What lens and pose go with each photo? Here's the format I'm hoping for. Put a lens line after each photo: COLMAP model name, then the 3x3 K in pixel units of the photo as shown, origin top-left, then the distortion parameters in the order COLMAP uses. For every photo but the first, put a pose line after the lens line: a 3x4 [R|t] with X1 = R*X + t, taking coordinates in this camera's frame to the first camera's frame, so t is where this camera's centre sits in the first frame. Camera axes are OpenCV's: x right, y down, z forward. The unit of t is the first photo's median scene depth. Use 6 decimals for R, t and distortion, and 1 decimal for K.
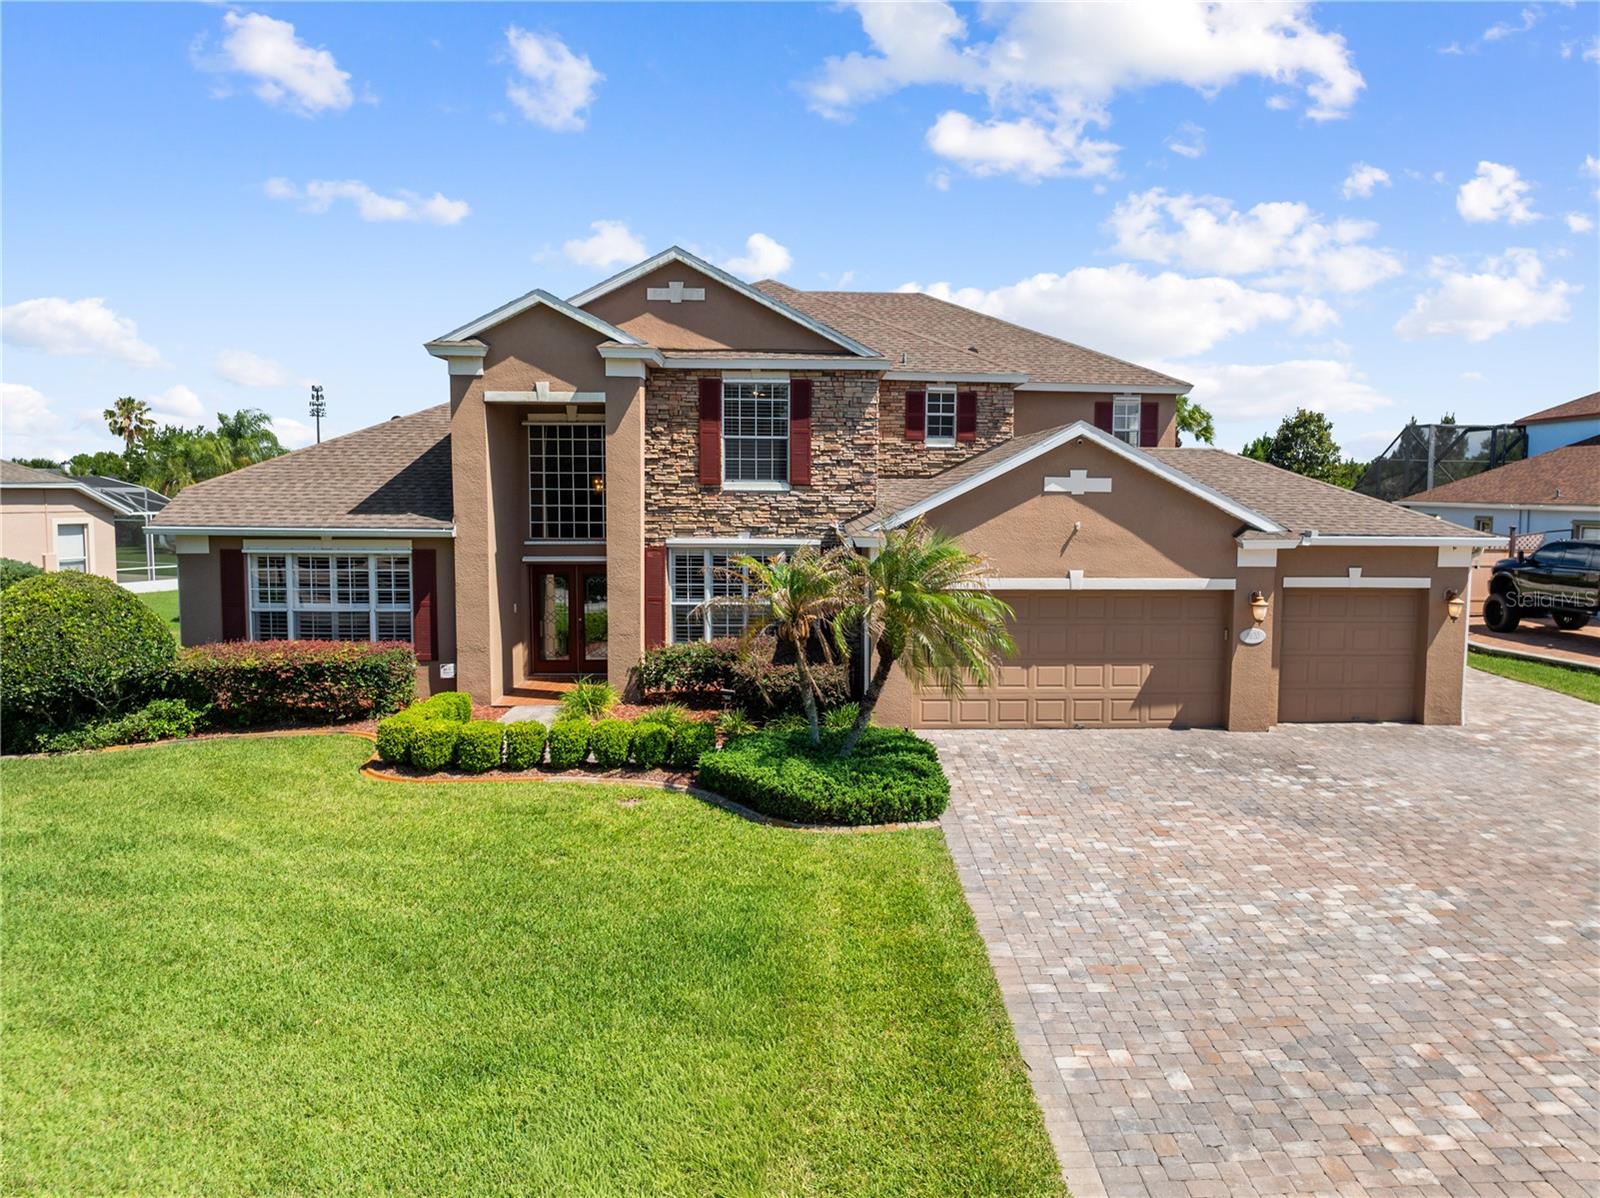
lens RADIAL K [[1197.7, 0, 823.5], [0, 1197.7, 600.6], [0, 0, 1]] dist [-0.024915, 0.000857]
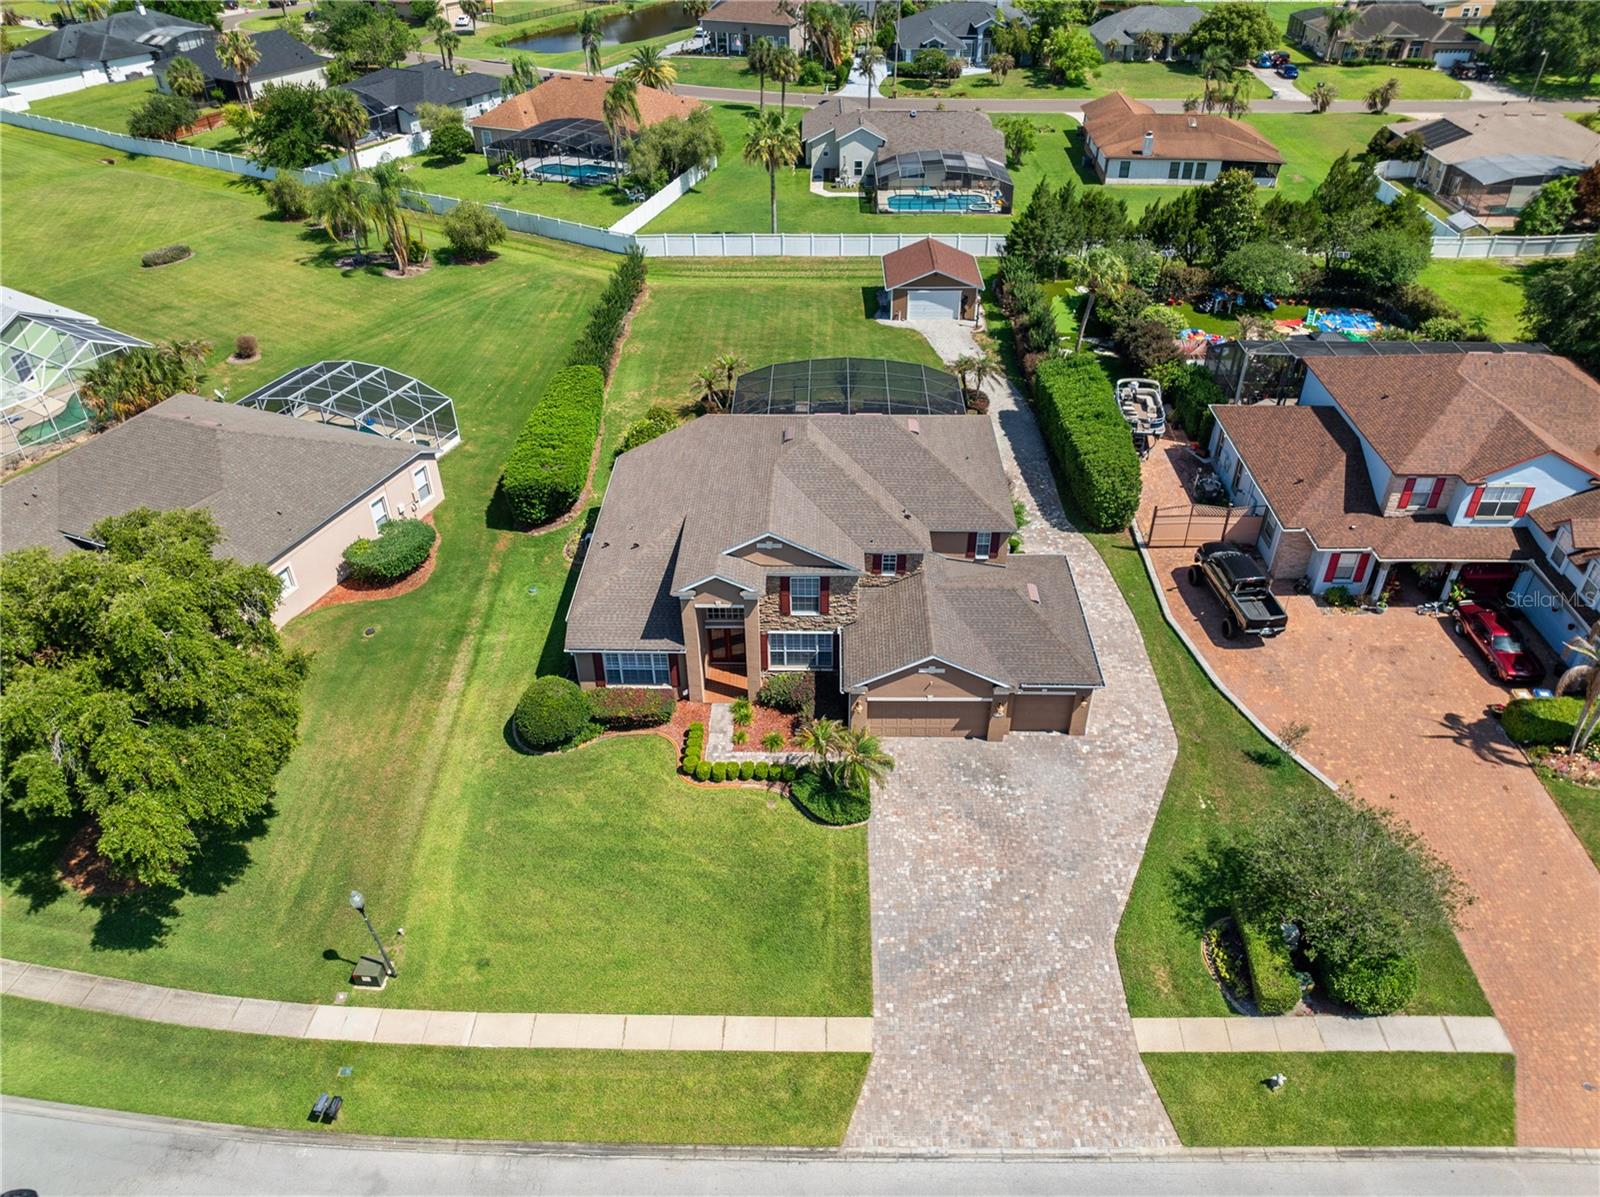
lens RADIAL K [[1129.3, 0, 807.6], [0, 1129.3, 592.9], [0, 0, 1]] dist [-0.036953, 0.003632]
pose [[0.998175, 0.023534, -0.055607, 0.069210], [0.008510, 0.856900, 0.515412, -1.268696], [0.059779, -0.514945, 0.855136, -0.866364]]
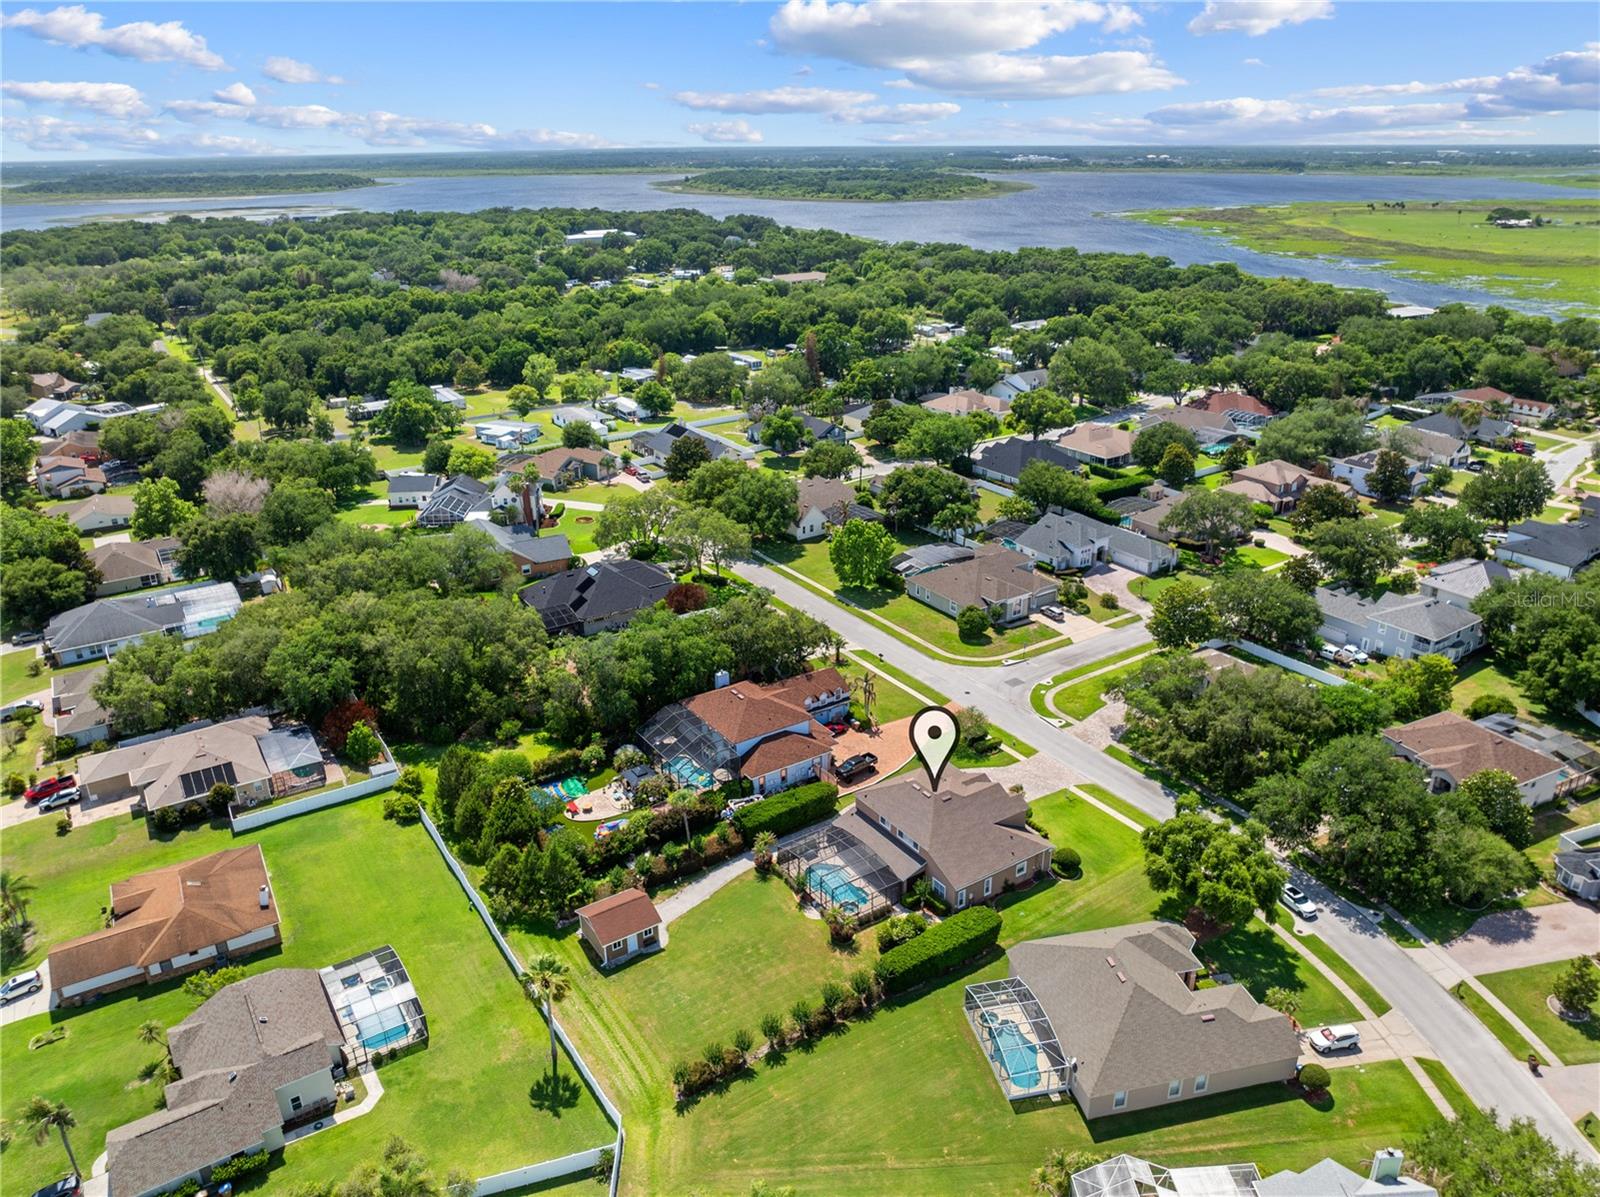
lens RADIAL K [[1138.6, 0, 806.8], [0, 1138.6, 561.6], [0, 0, 1]] dist [-0.027712, -0.001398]
pose [[-0.520243, -0.297994, 0.800342, -4.262397], [0.078894, 0.916371, 0.392478, -3.979420], [-0.850366, 0.267326, -0.453226, 4.421066]]
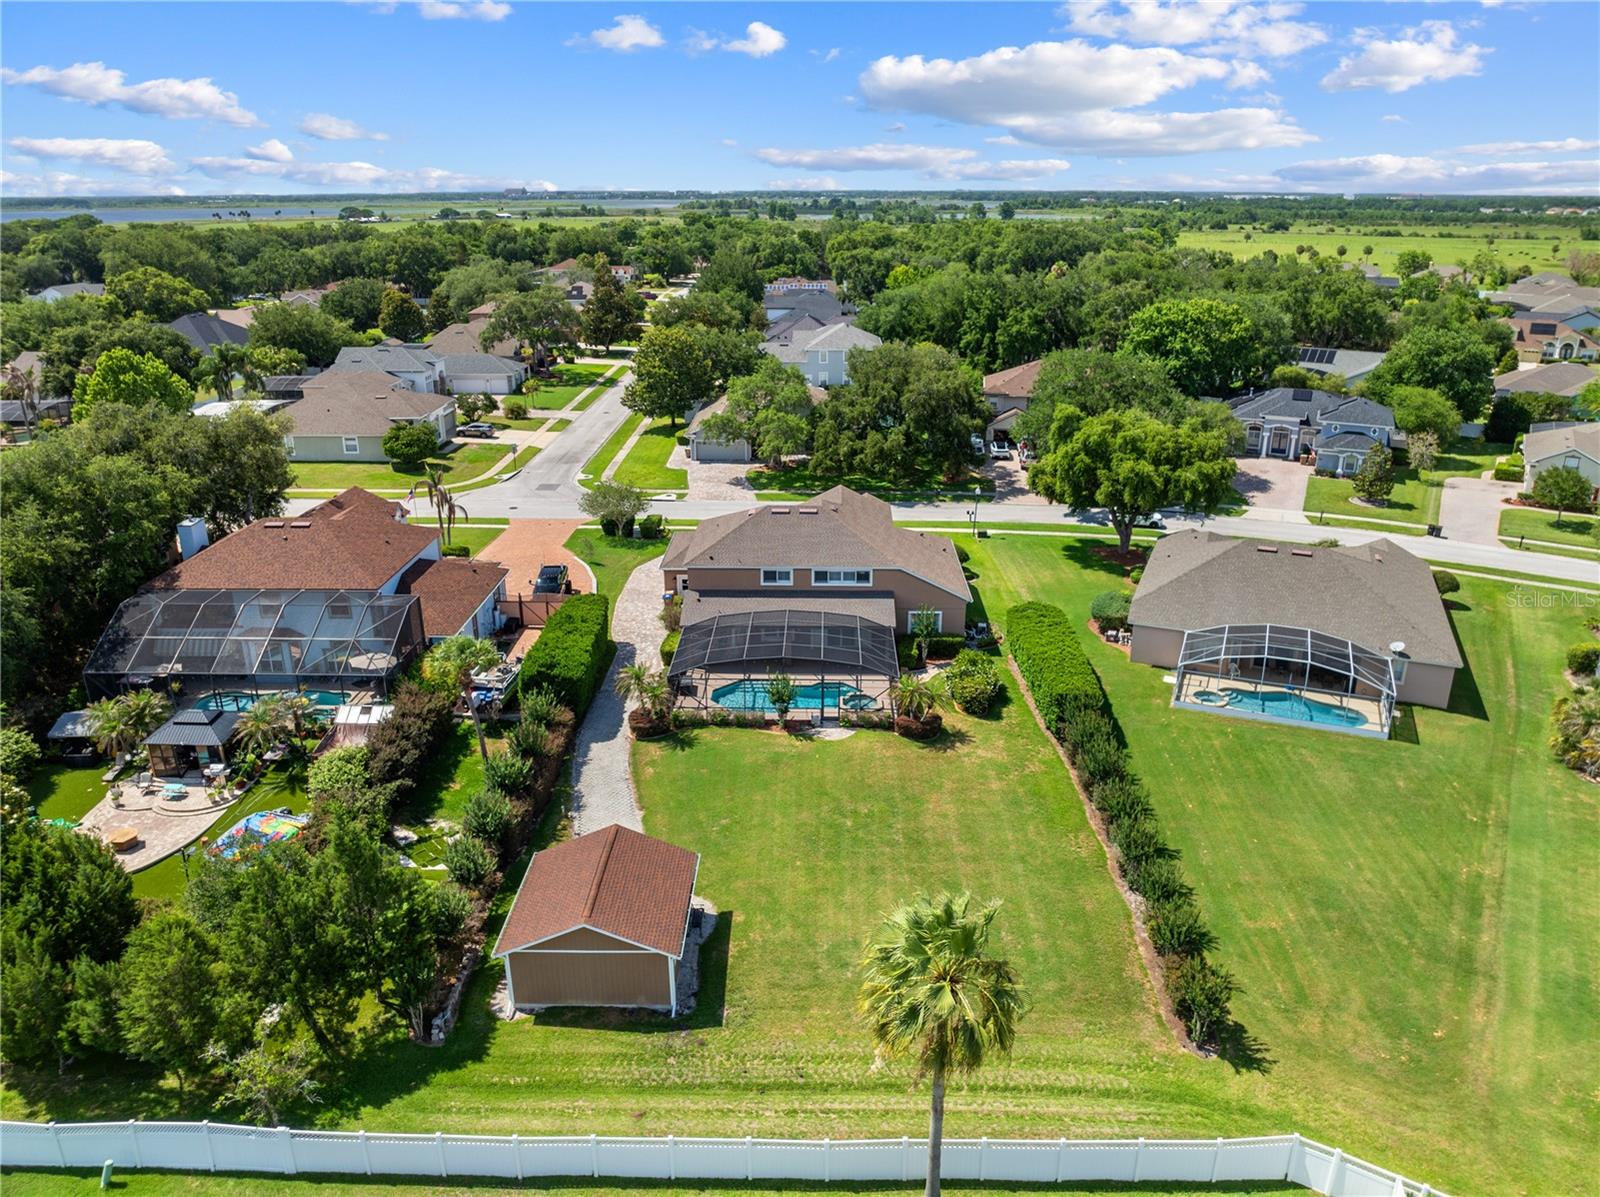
lens RADIAL K [[1129.3, 0, 807.6], [0, 1129.3, 592.9], [0, 0, 1]] dist [-0.036953, 0.003632]
pose [[-0.998166, -0.025026, 0.055118, -0.233620], [0.000157, 0.909472, 0.415765, -1.609441], [-0.060533, 0.415012, -0.907800, 4.794335]]
